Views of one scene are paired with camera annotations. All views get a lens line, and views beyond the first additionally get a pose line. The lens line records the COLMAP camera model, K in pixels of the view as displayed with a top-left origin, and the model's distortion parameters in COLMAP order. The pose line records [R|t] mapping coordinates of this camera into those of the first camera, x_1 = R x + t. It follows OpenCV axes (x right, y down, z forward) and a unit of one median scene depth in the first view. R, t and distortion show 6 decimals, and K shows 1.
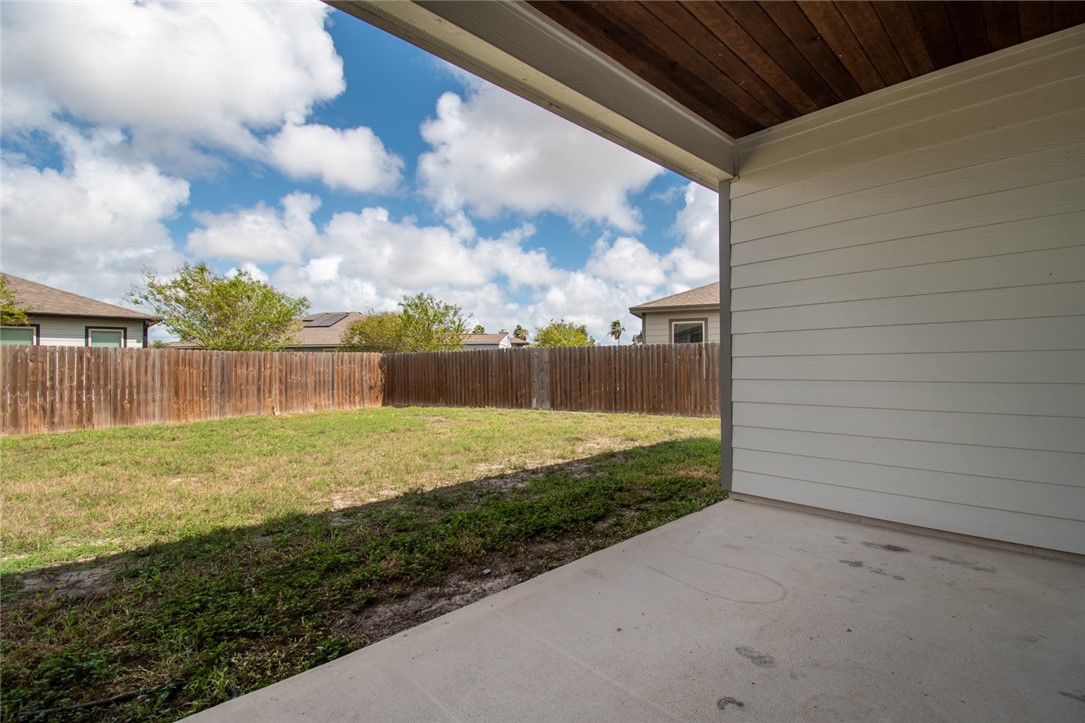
lens RADIAL K [[483.1, 0, 537.5], [0, 483.1, 365.9], [0, 0, 1]] dist [0.003344, -0.000353]
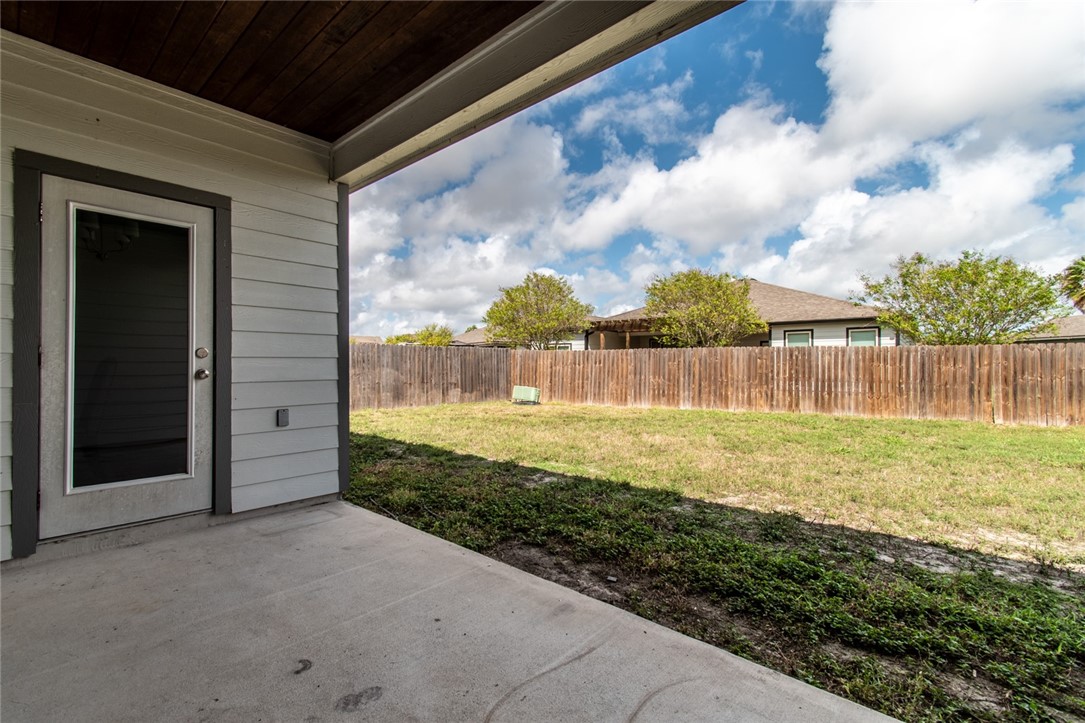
lens RADIAL K [[483.1, 0, 542.5], [0, 483.1, 361.2], [0, 0, 1]] dist [0.003344, -0.000353]
pose [[0.095026, -0.000170, -0.995475, 0.225195], [-0.000260, 1.000000, -0.000196, -0.001773], [0.995475, 0.000278, 0.095026, 0.207599]]
